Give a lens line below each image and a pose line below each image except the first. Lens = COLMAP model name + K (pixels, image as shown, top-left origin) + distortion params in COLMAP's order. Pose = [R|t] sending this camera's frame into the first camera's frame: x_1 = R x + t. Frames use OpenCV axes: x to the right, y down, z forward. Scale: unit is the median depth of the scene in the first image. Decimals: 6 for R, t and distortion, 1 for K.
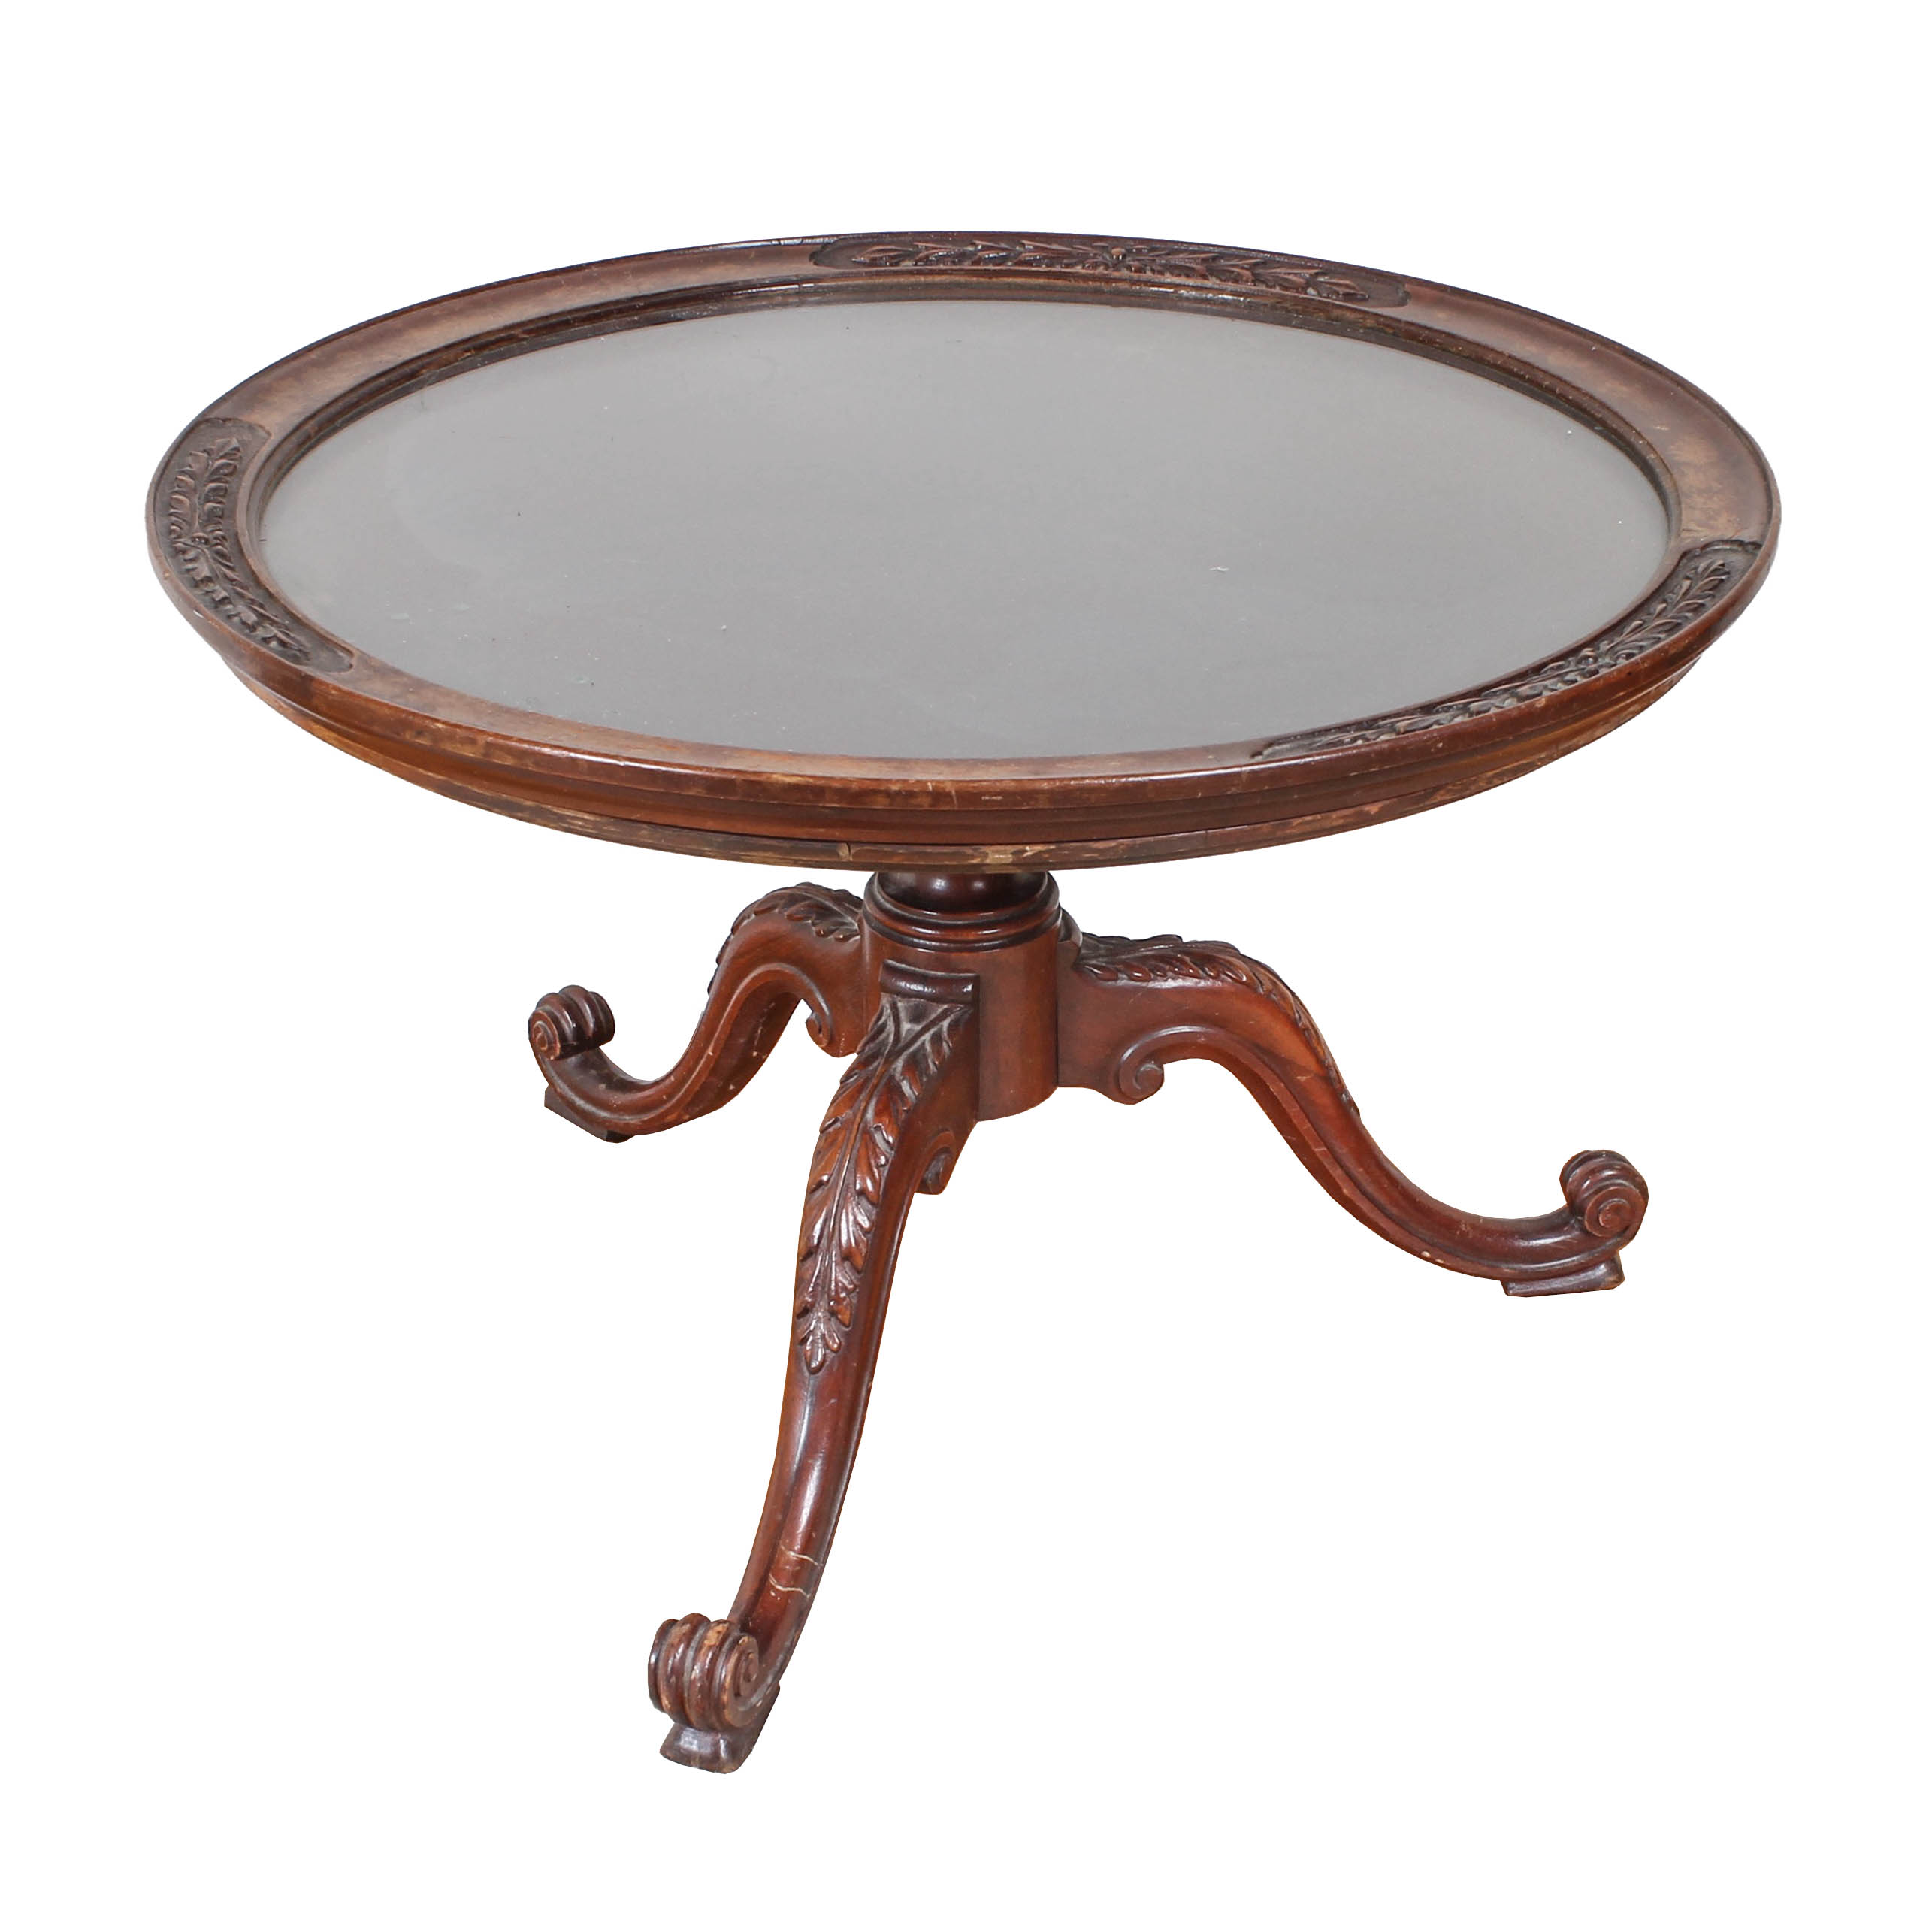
lens RADIAL K [[3476.8, 0, 1018.9], [0, 3476.8, 1008.7], [0, 0, 1]] dist [-0.089537, -0.055471]
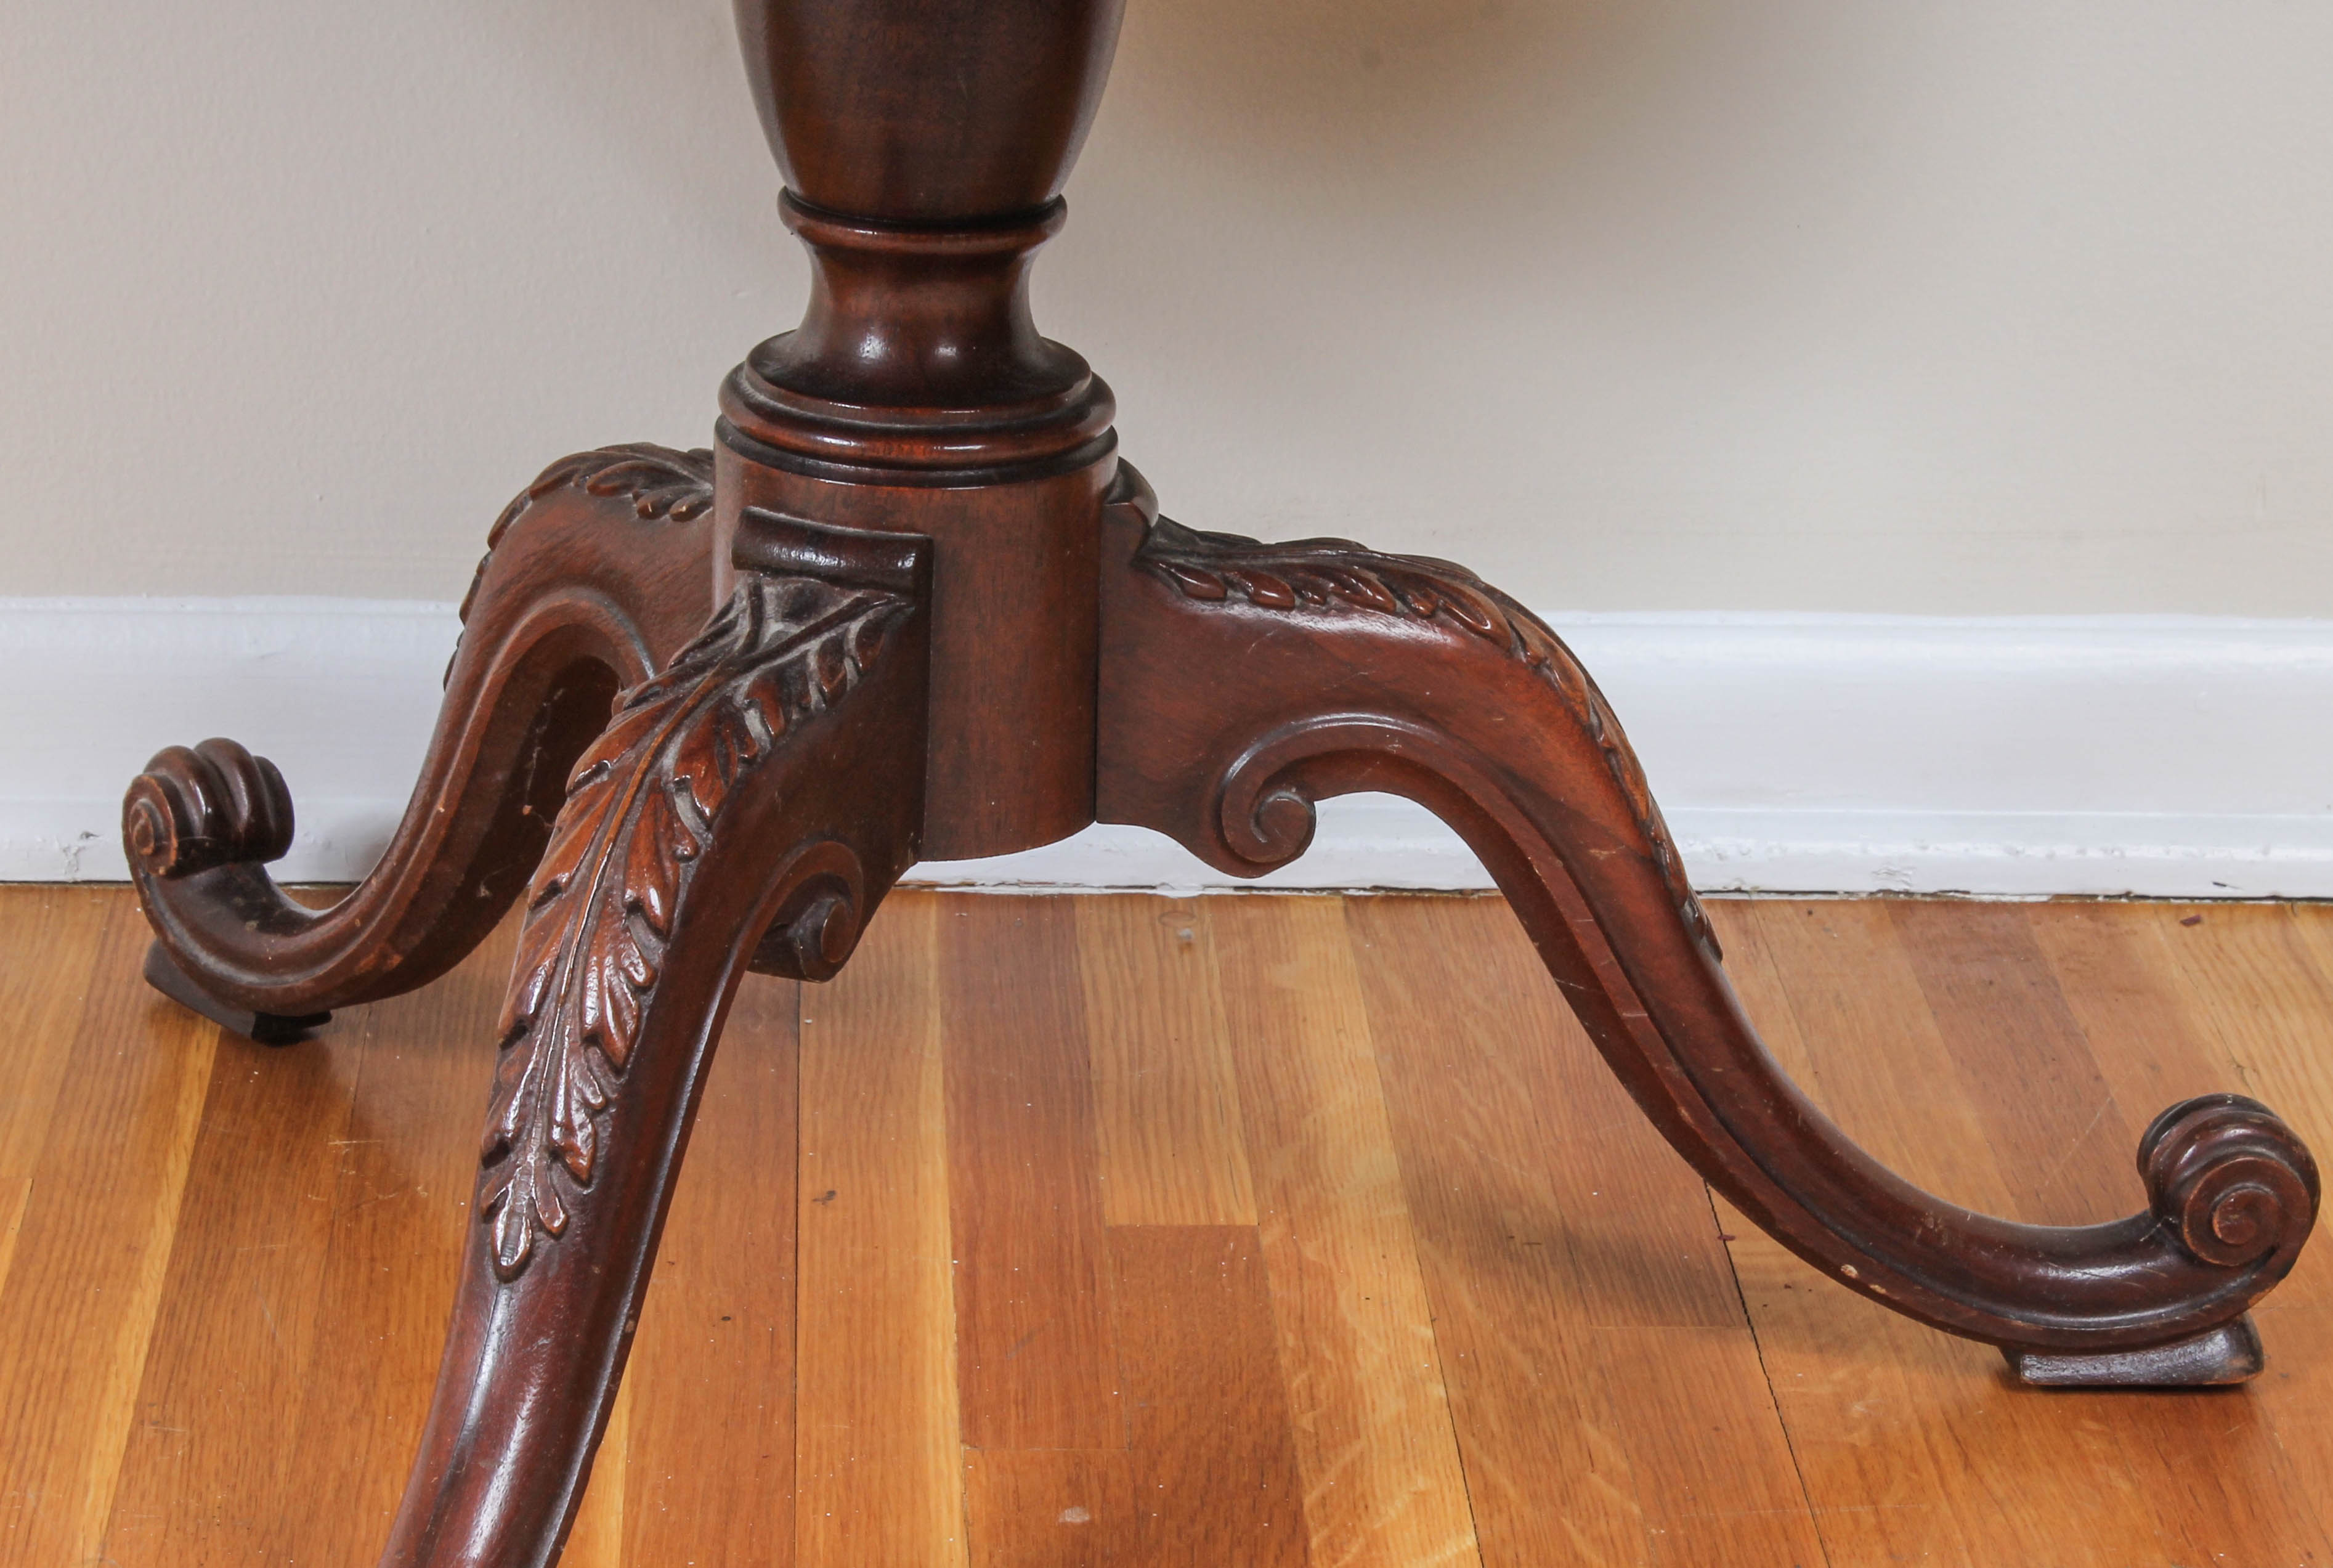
lens RADIAL K [[5846.3, 0, 1166.5], [0, 5846.3, 784.0], [0, 0, 1]] dist [0.045676, 0.149227]
pose [[0.997379, 0.055766, -0.046107, 0.061039], [-0.062028, 0.987050, -0.147937, 0.143561], [0.037260, 0.150409, 0.987921, 0.191490]]
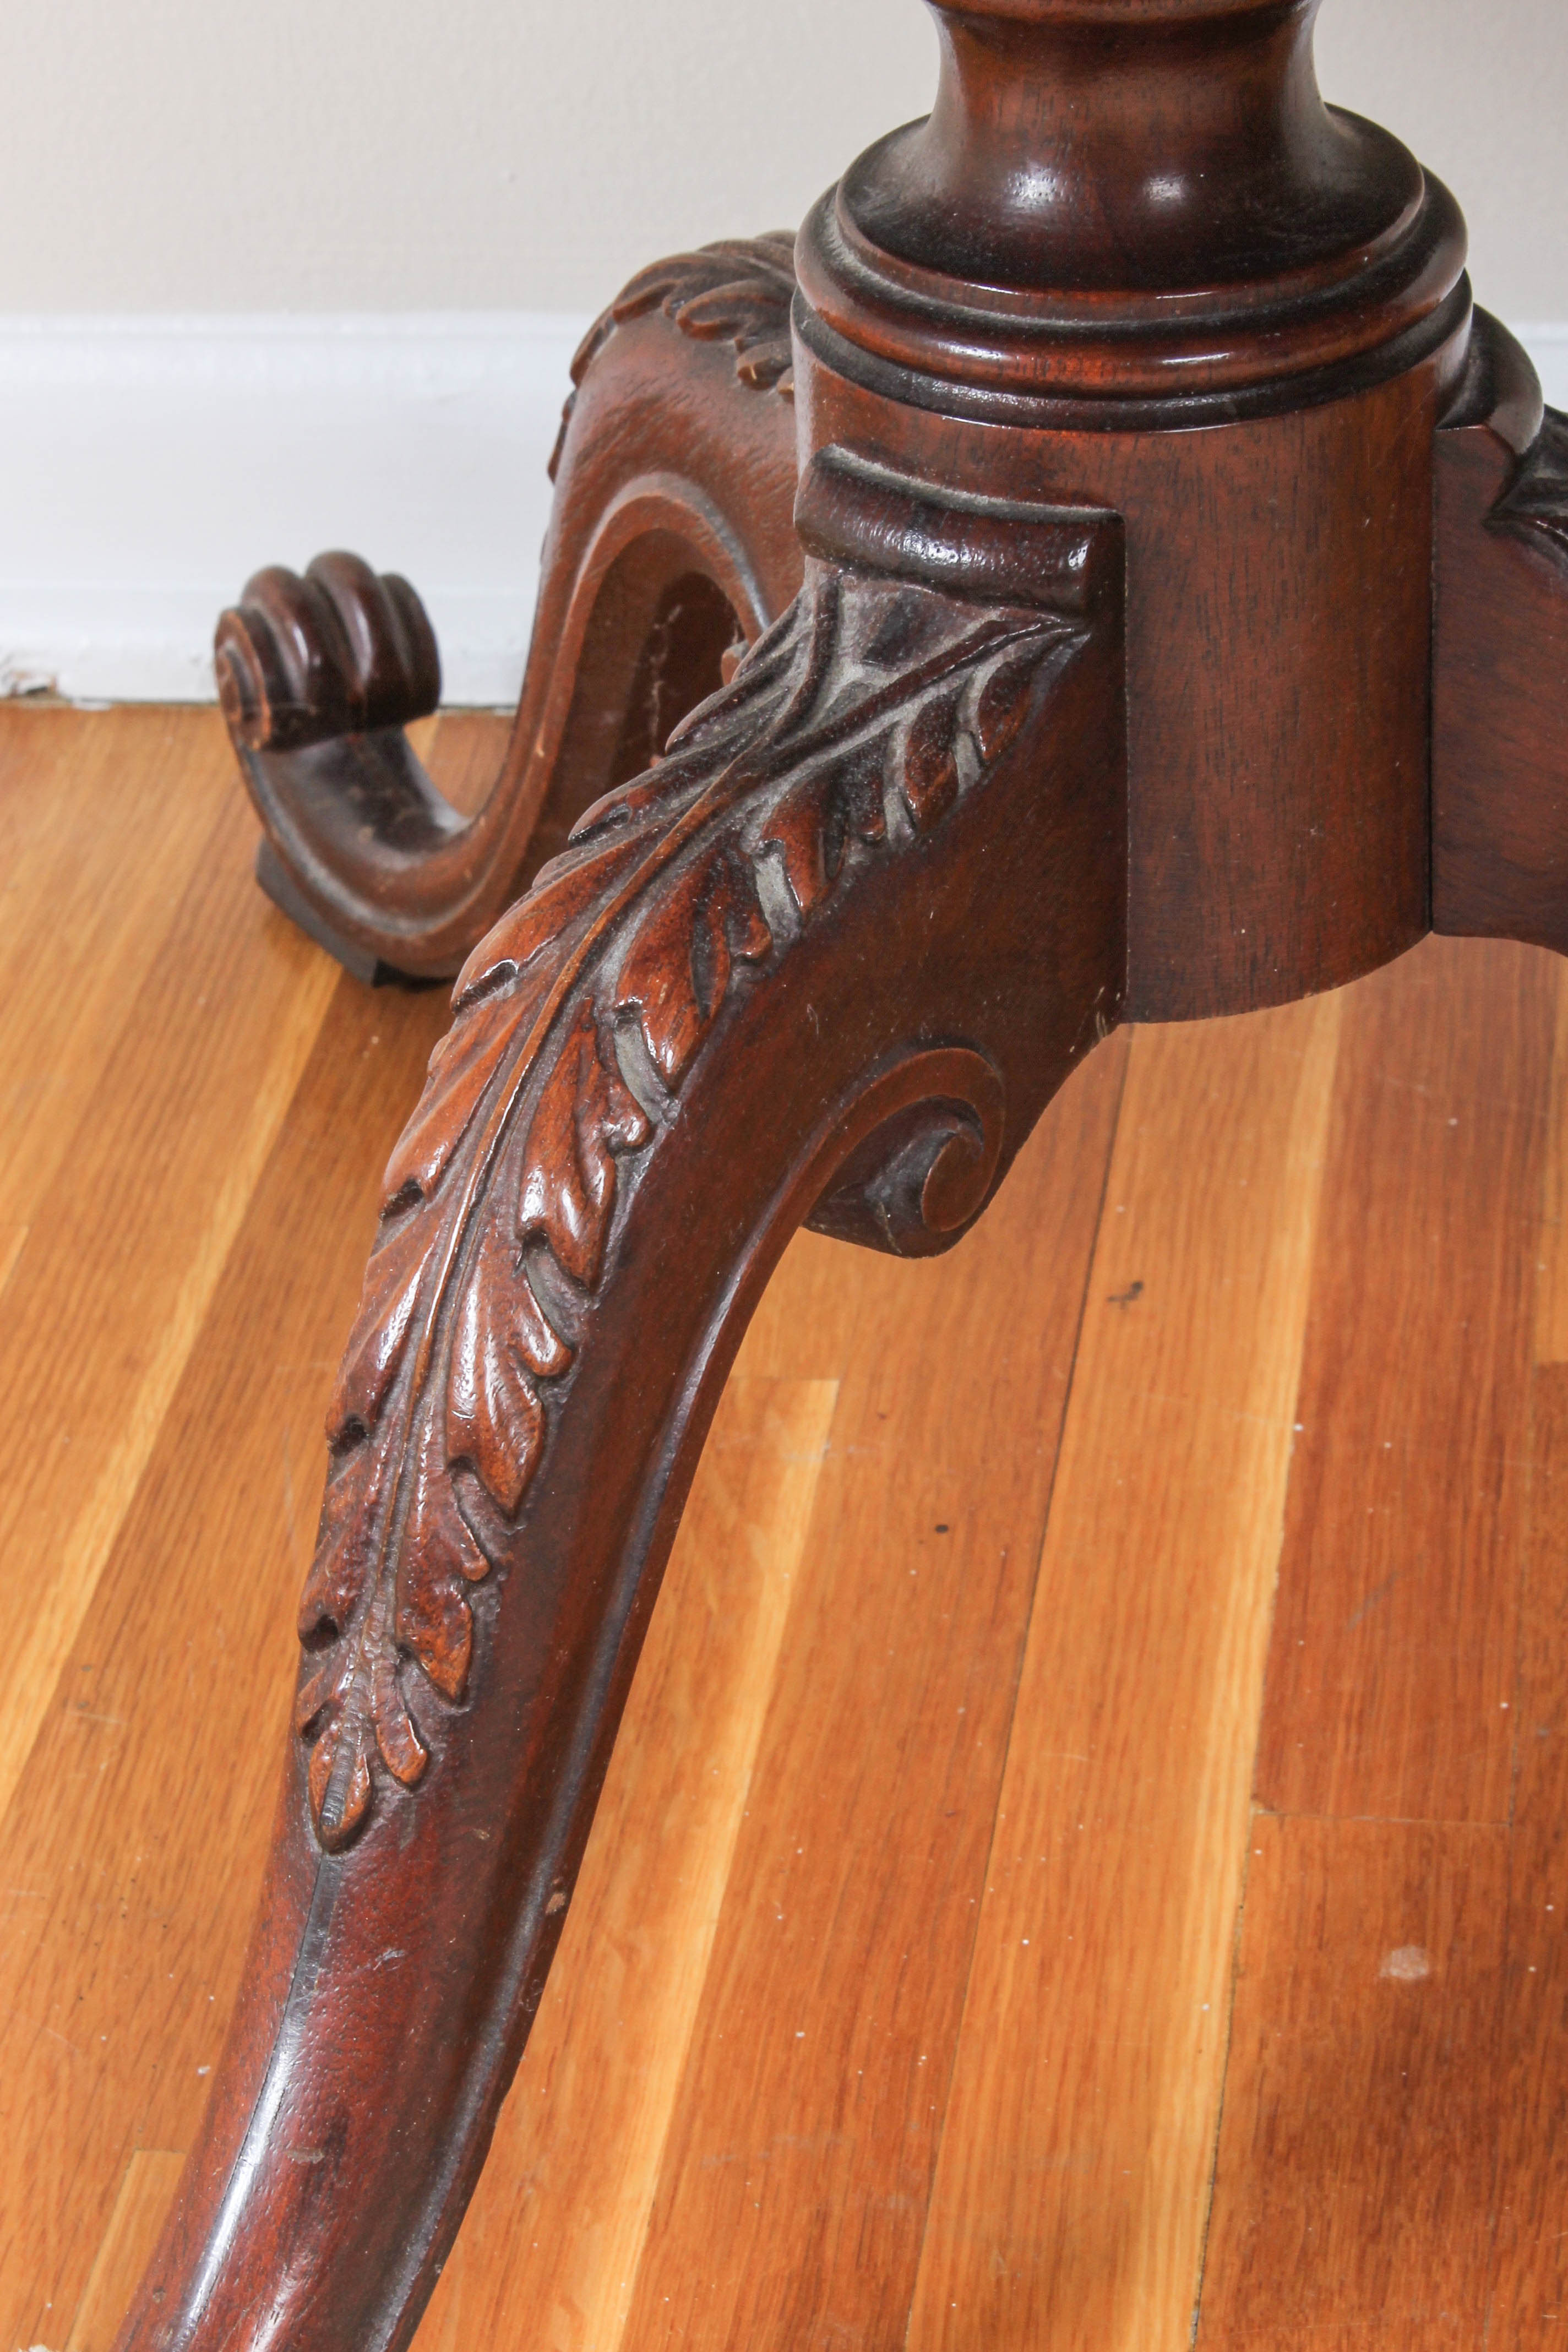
lens RADIAL K [[5489.9, 0, 746.1], [0, 5489.9, 1168.5], [0, 0, 1]] dist [0.062599, -0.018244]
pose [[0.962820, 0.097273, -0.252023, 0.077902], [-0.079618, 0.993662, 0.079353, 0.010362], [0.258144, -0.056338, 0.964462, 0.548302]]
